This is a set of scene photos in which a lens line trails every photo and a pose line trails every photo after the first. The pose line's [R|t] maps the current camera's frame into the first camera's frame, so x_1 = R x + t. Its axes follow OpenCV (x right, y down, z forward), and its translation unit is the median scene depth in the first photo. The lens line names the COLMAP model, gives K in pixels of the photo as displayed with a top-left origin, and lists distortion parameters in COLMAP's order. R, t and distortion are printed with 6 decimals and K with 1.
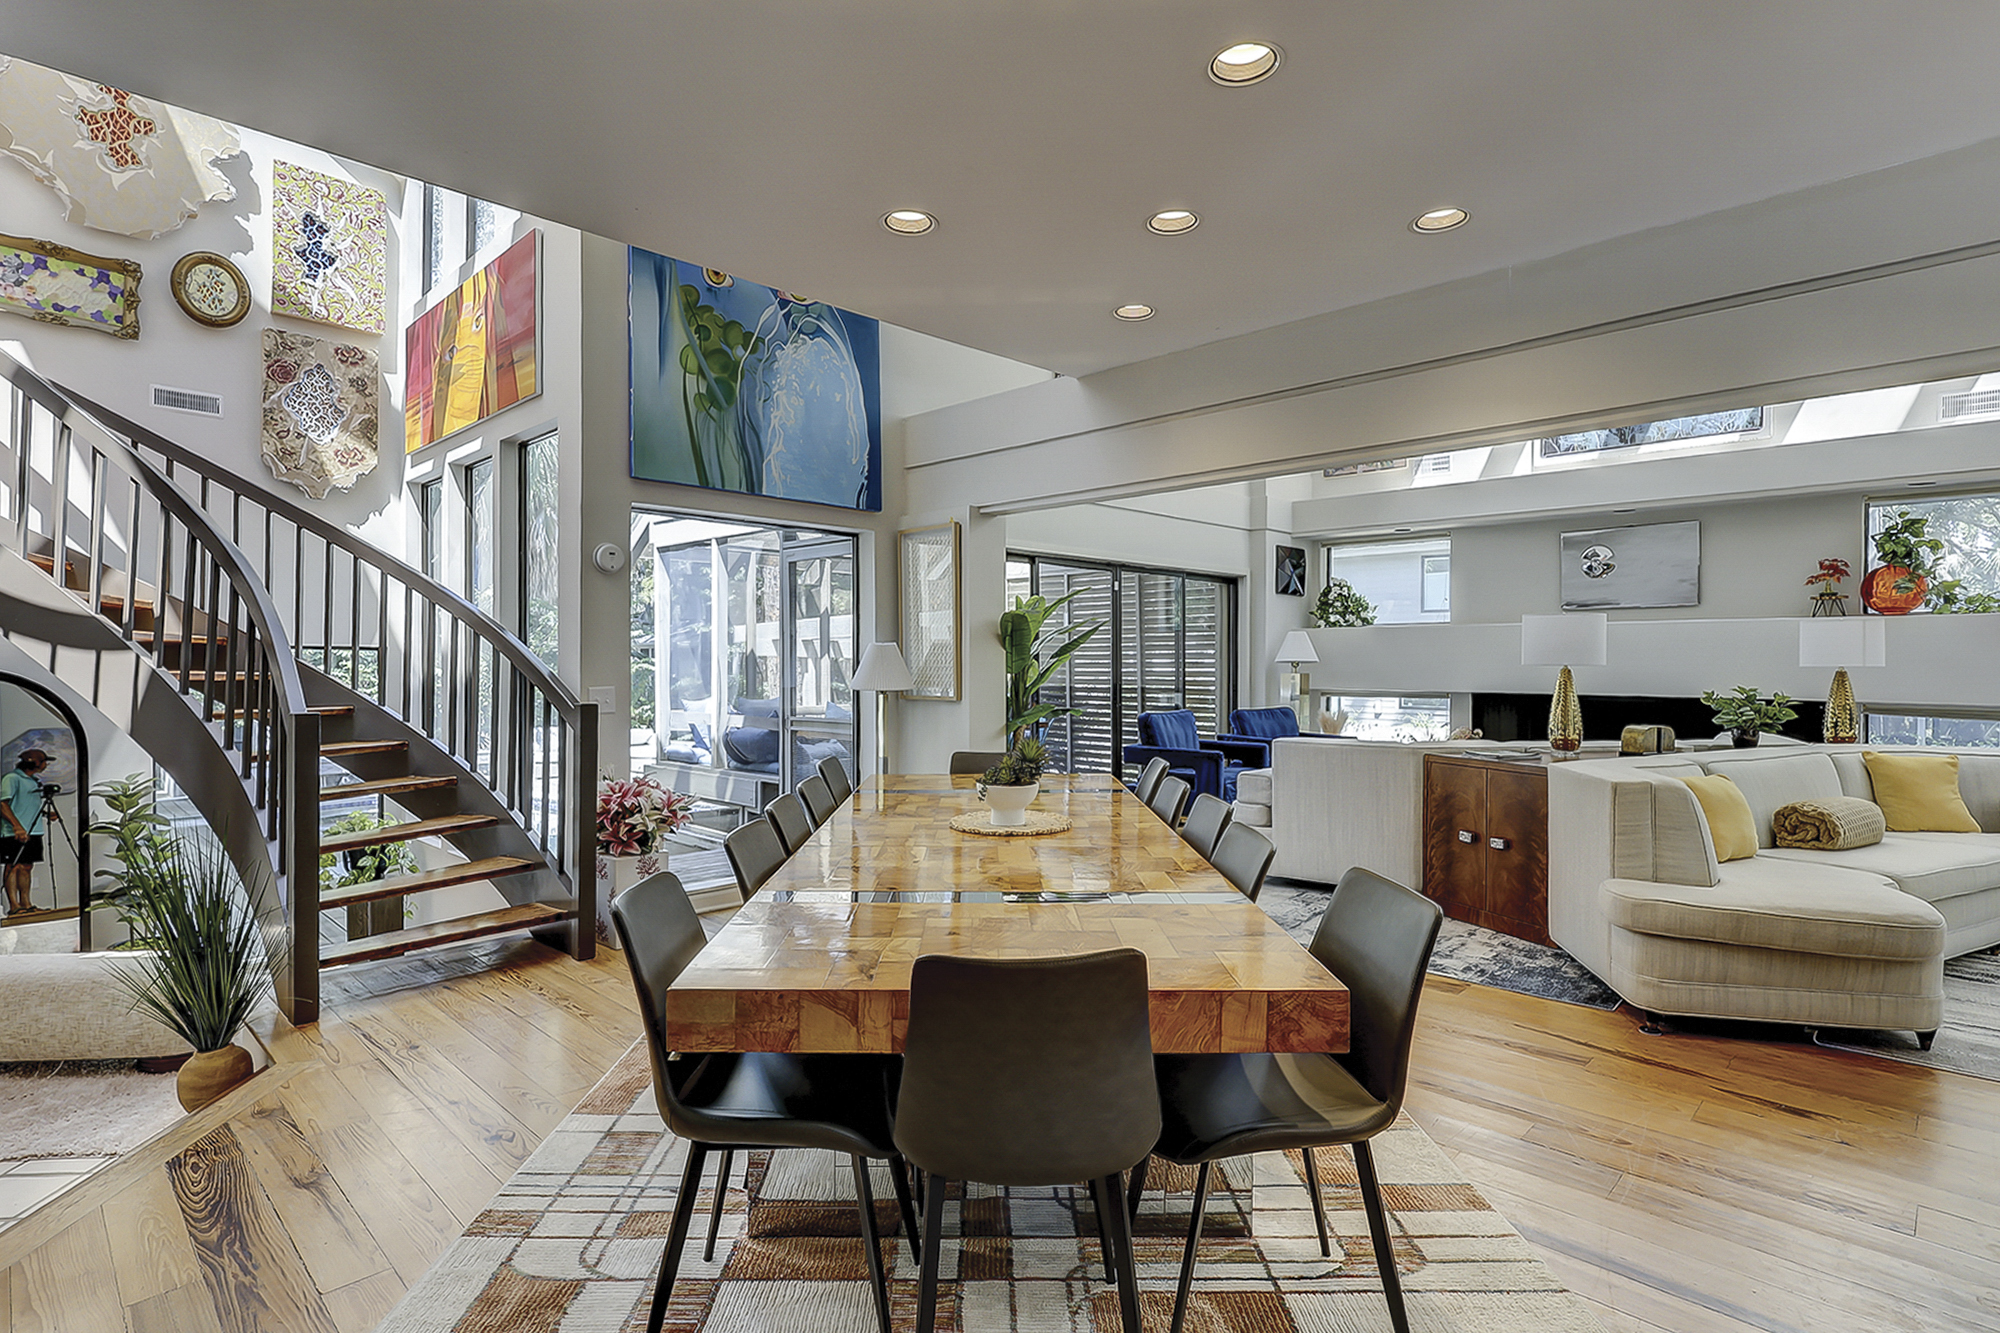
lens RADIAL K [[978.7, 0, 988.0], [0, 978.7, 667.9], [0, 0, 1]] dist [-0.005731, 0.001325]
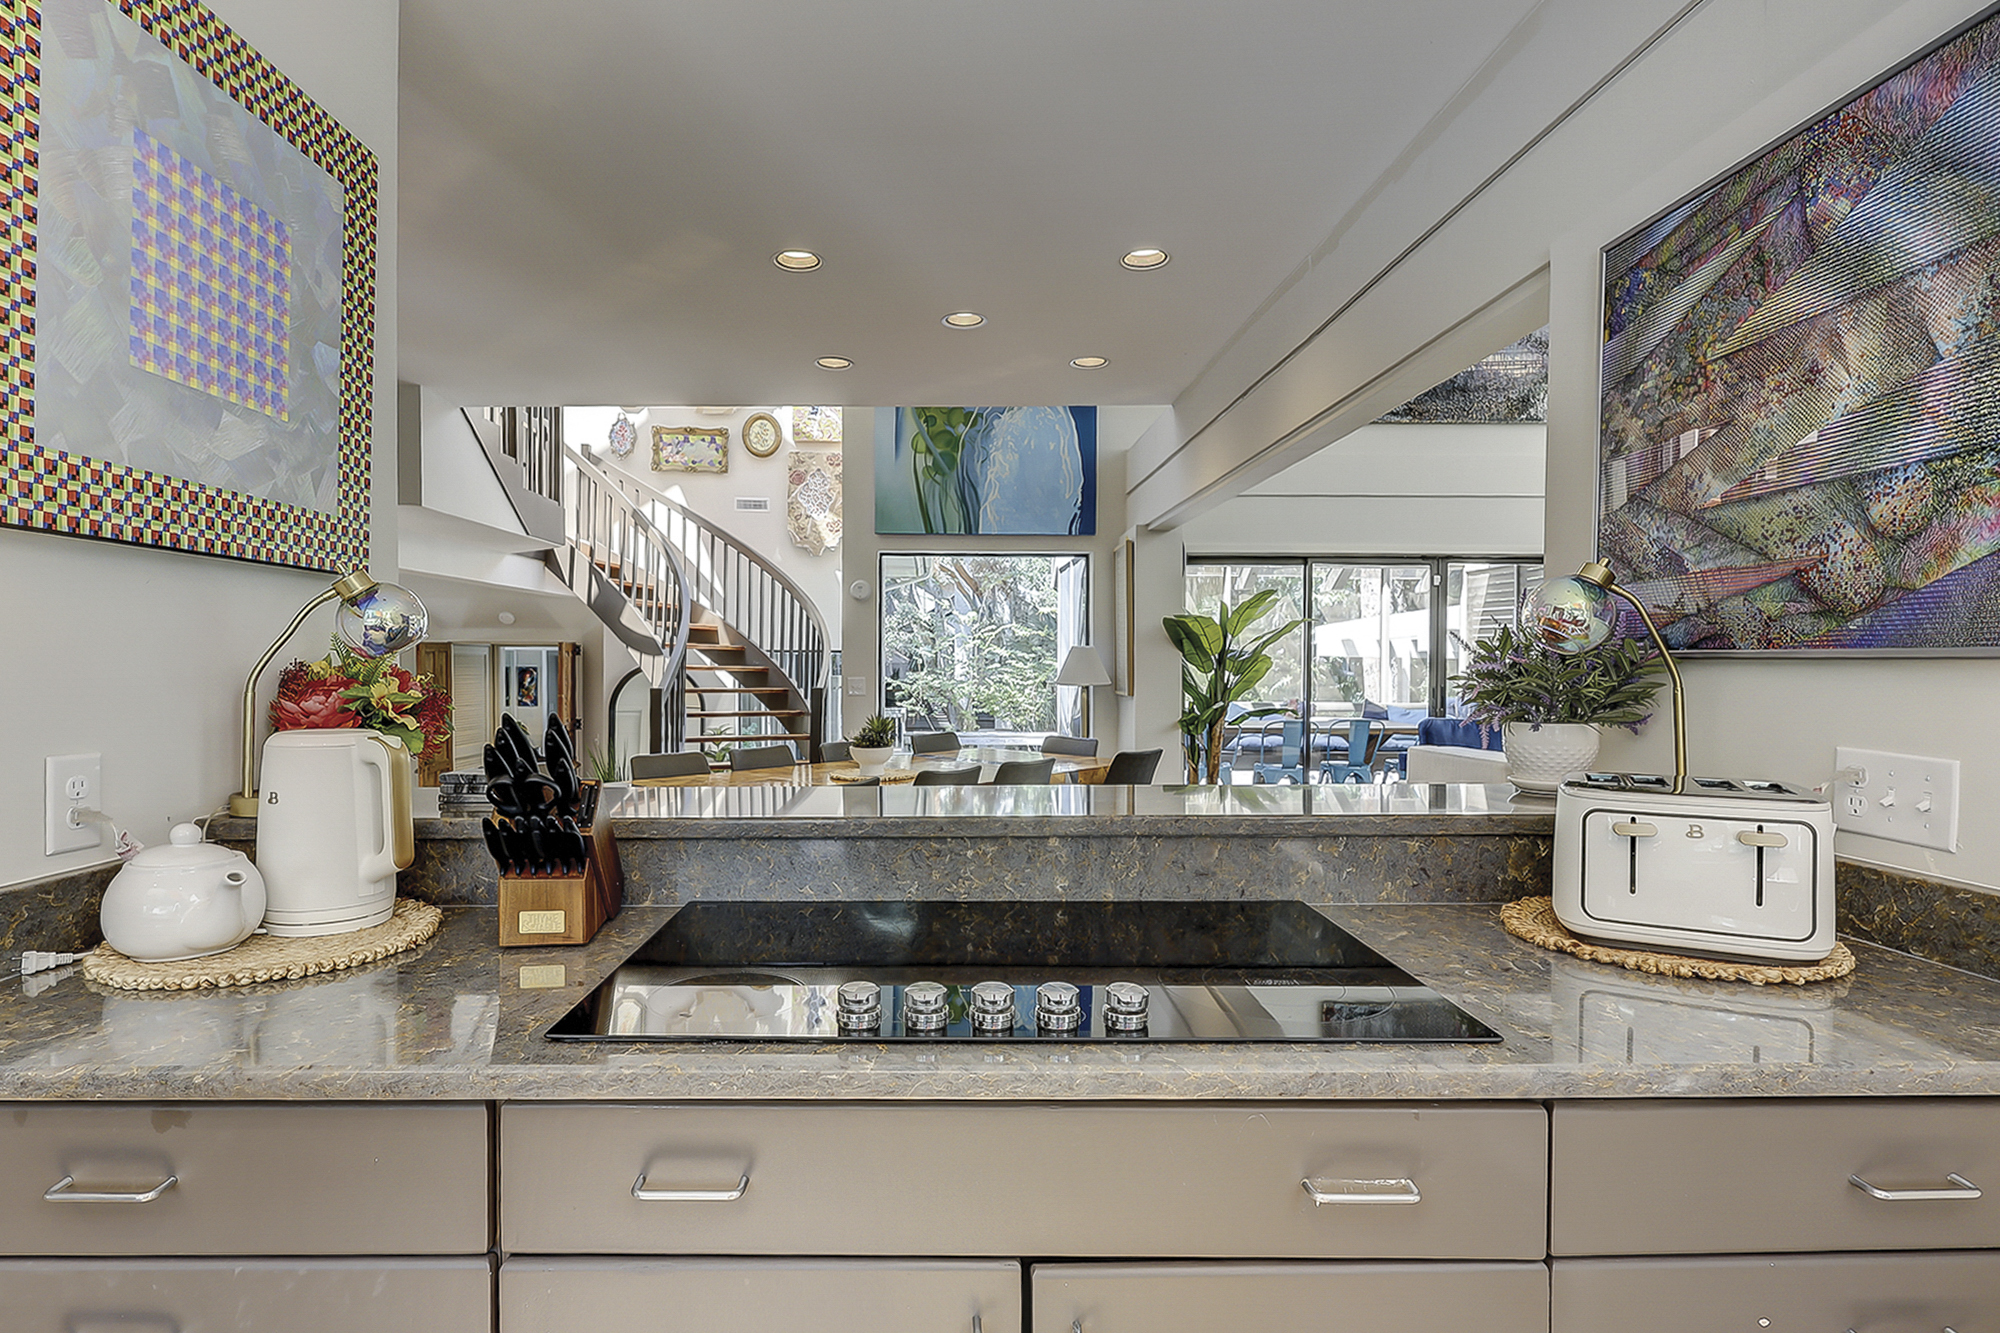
lens RADIAL K [[978.7, 0, 961.1], [0, 978.7, 701.2], [0, 0, 1]] dist [-0.005731, 0.001325]
pose [[0.722036, 0.030799, -0.691169, 0.624416], [-0.006499, 0.999266, 0.037740, -0.002995], [0.691825, -0.022758, 0.721707, 0.031765]]
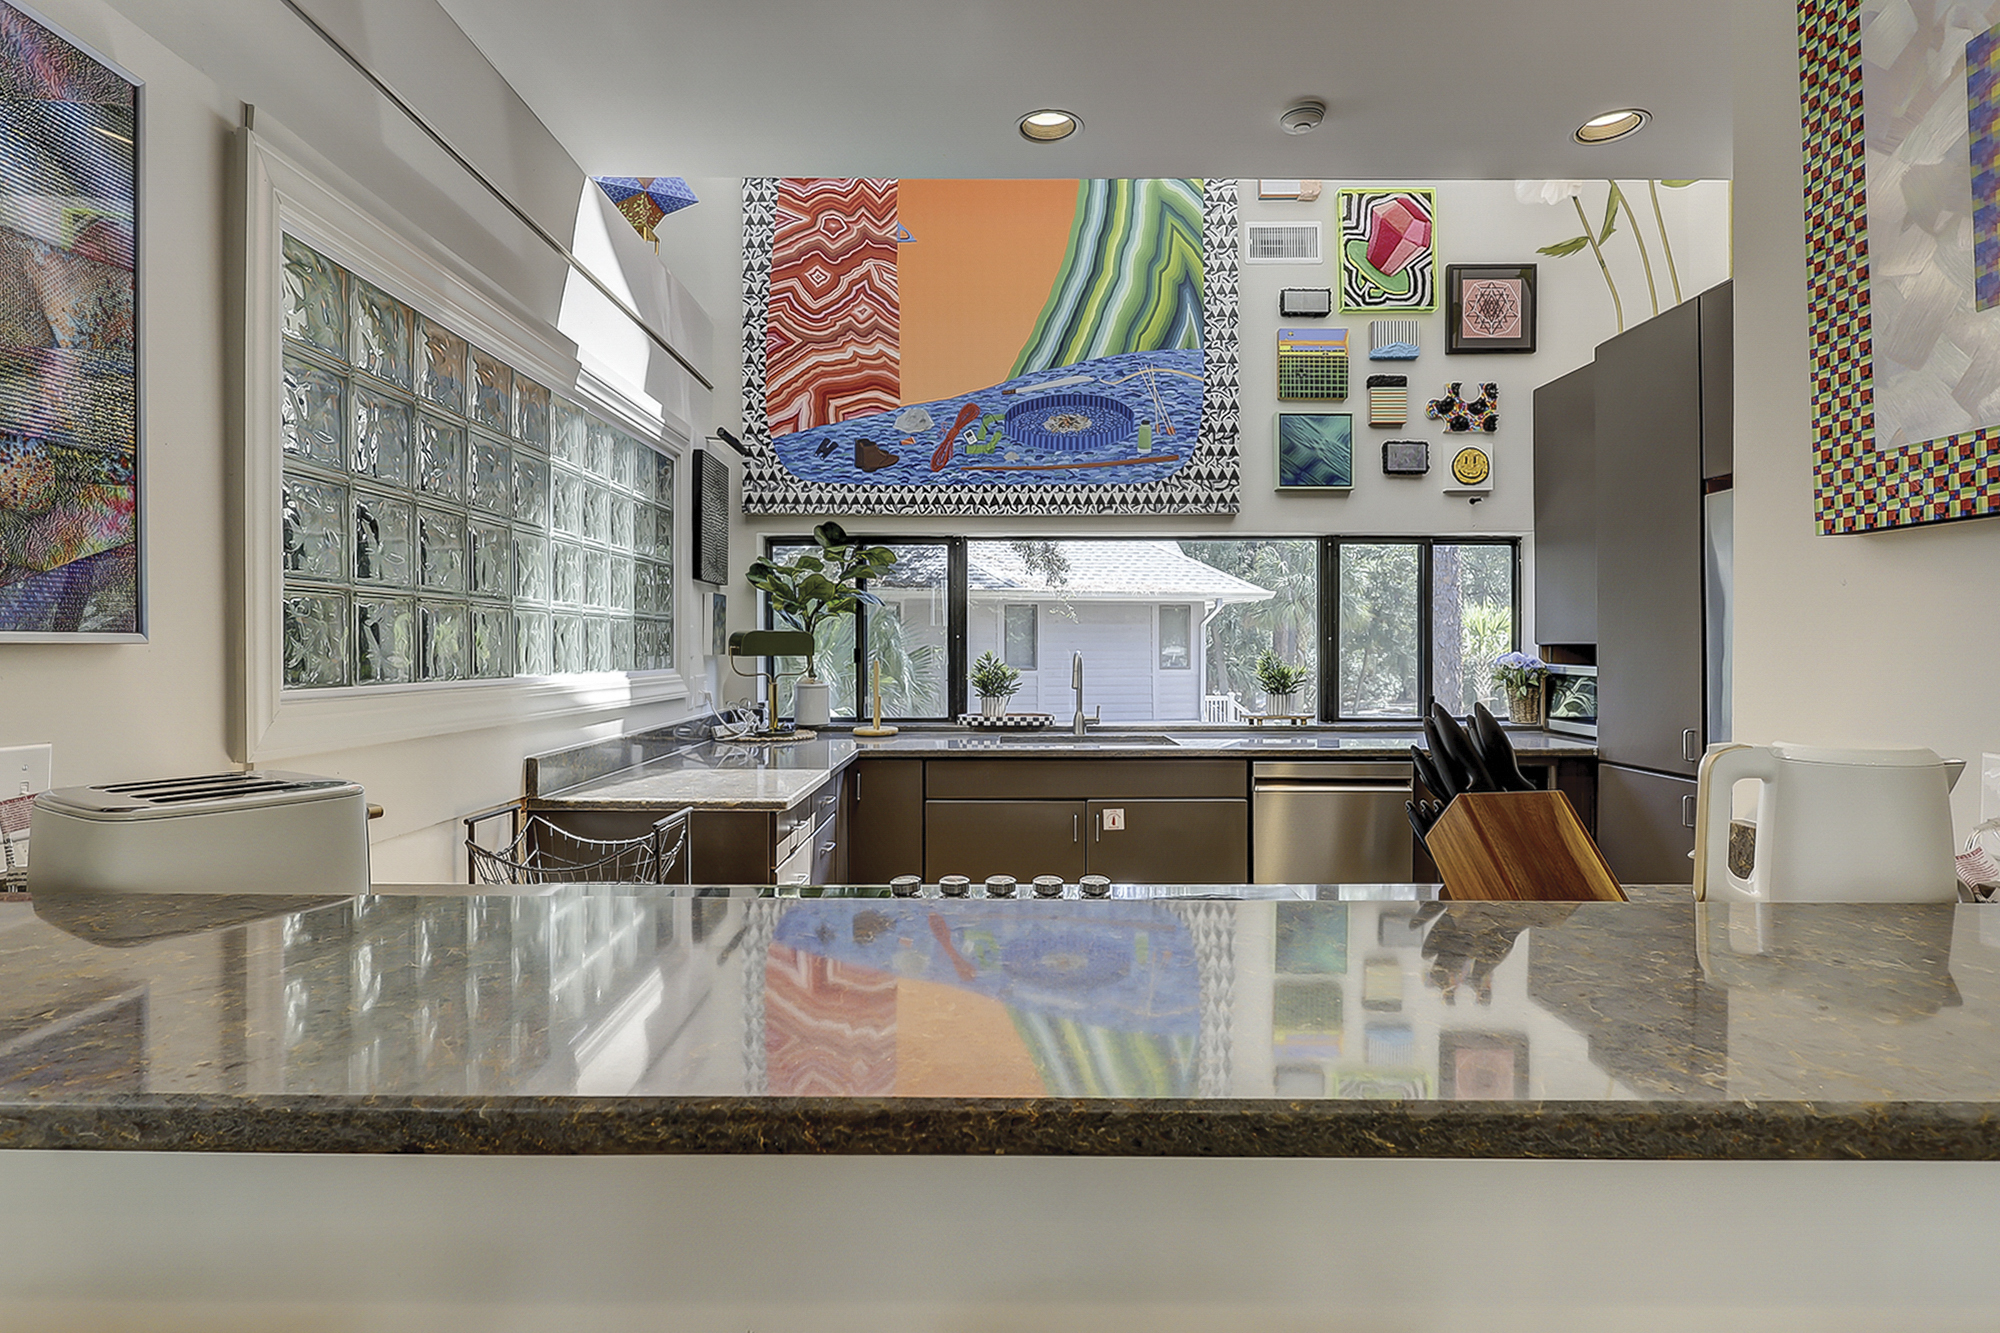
lens RADIAL K [[978.7, 0, 1006.0], [0, 978.7, 642.0], [0, 0, 1]] dist [-0.005731, 0.001325]
pose [[-0.706488, 0.003971, 0.707714, 0.327344], [0.005265, 0.999986, -0.000356, -0.004971], [-0.707706, 0.003475, -0.706499, 0.344354]]
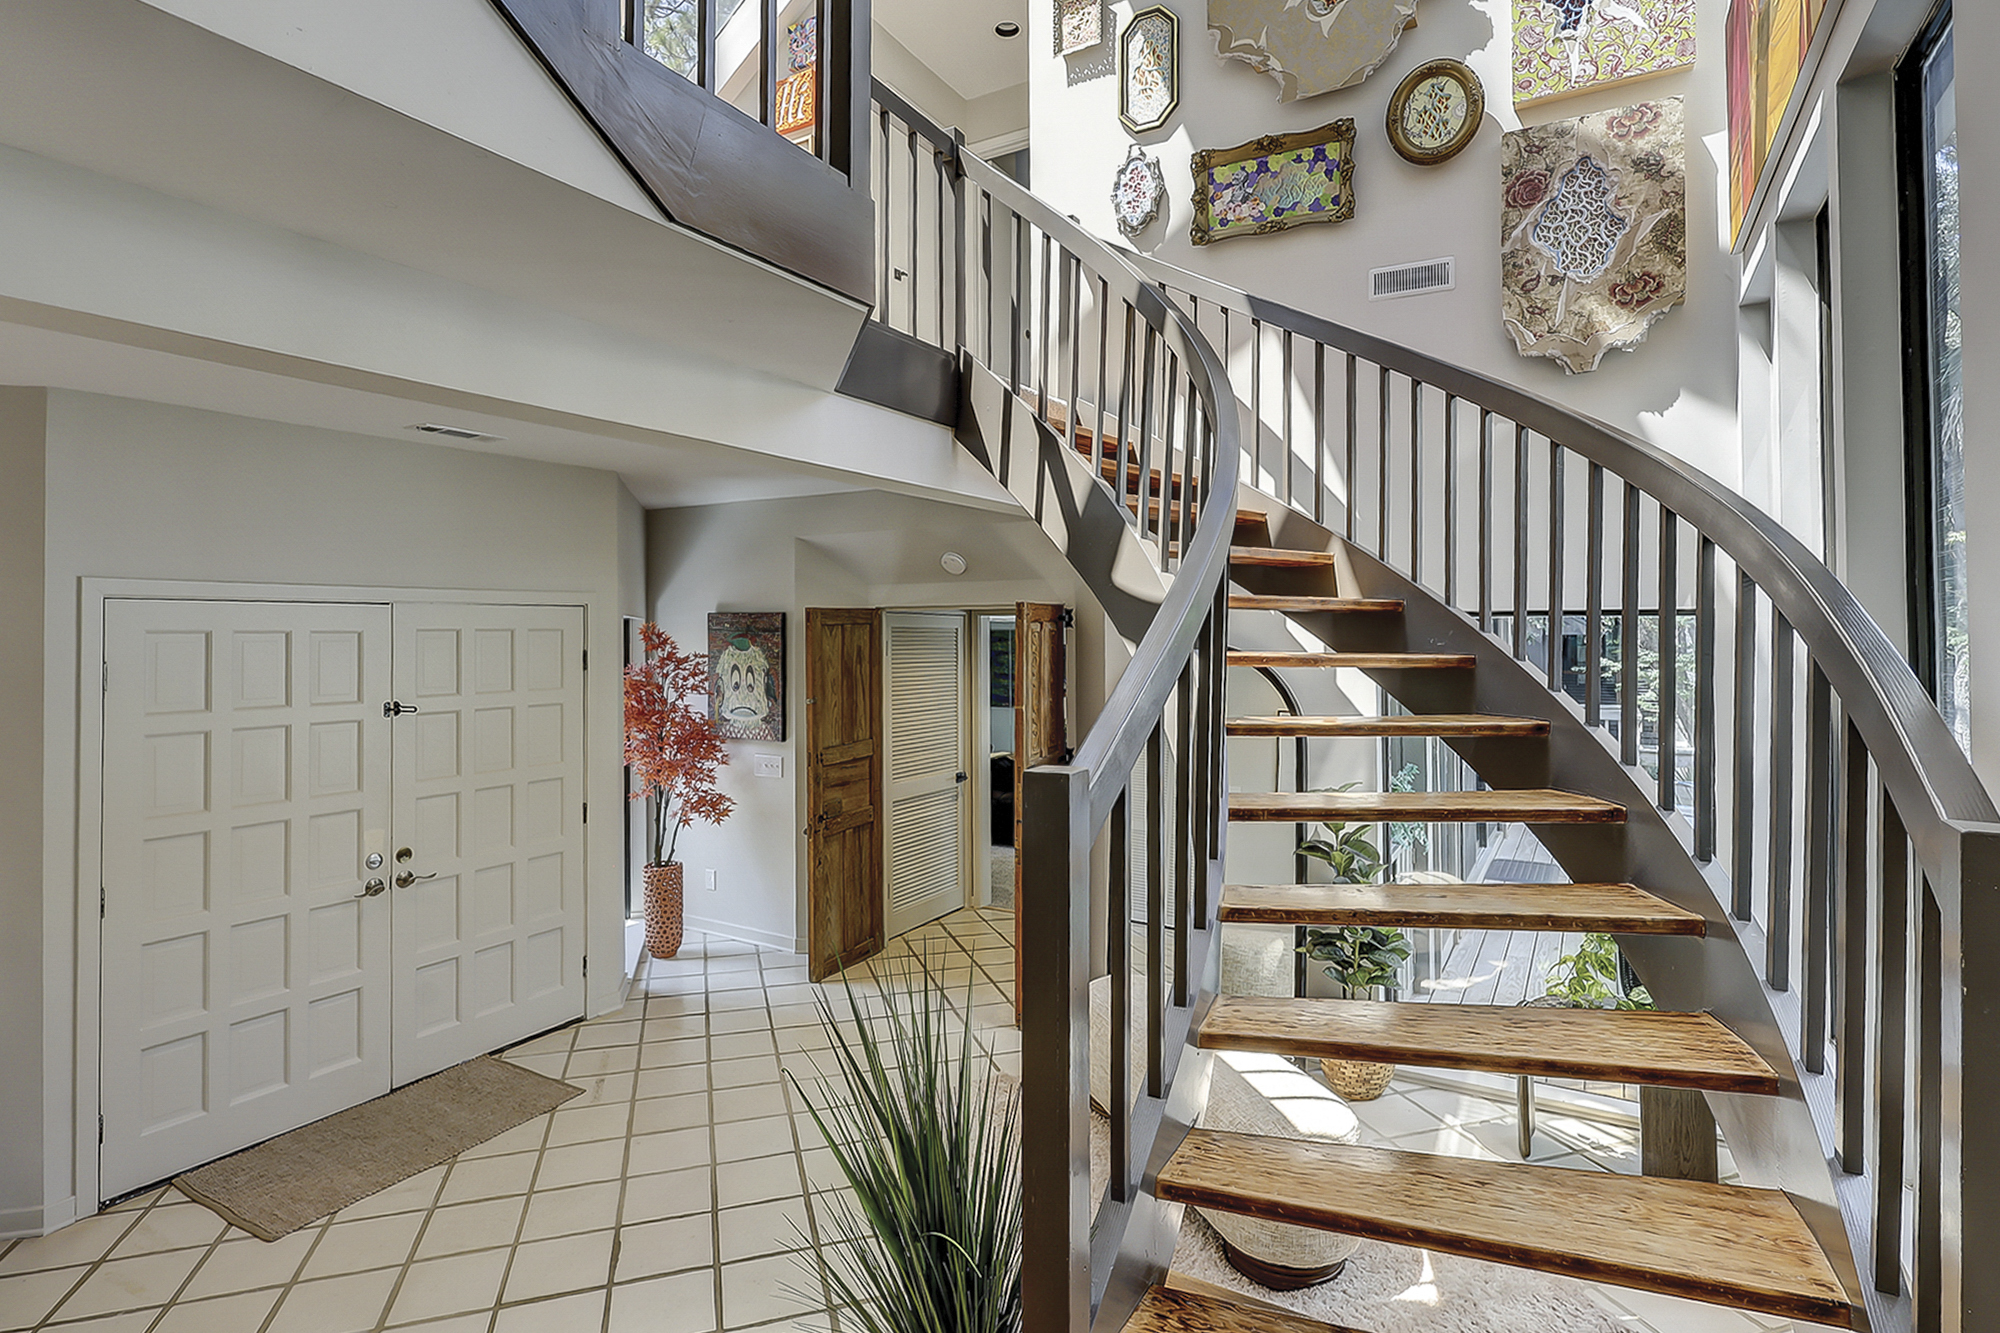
lens RADIAL K [[978.7, 0, 1014.6], [0, 978.7, 618.3], [0, 0, 1]] dist [-0.005731, 0.001325]
pose [[0.249230, -0.016603, -0.968302, -0.197744], [0.002963, 0.999861, -0.016381, -0.008729], [0.968440, 0.001214, 0.249245, 0.548113]]
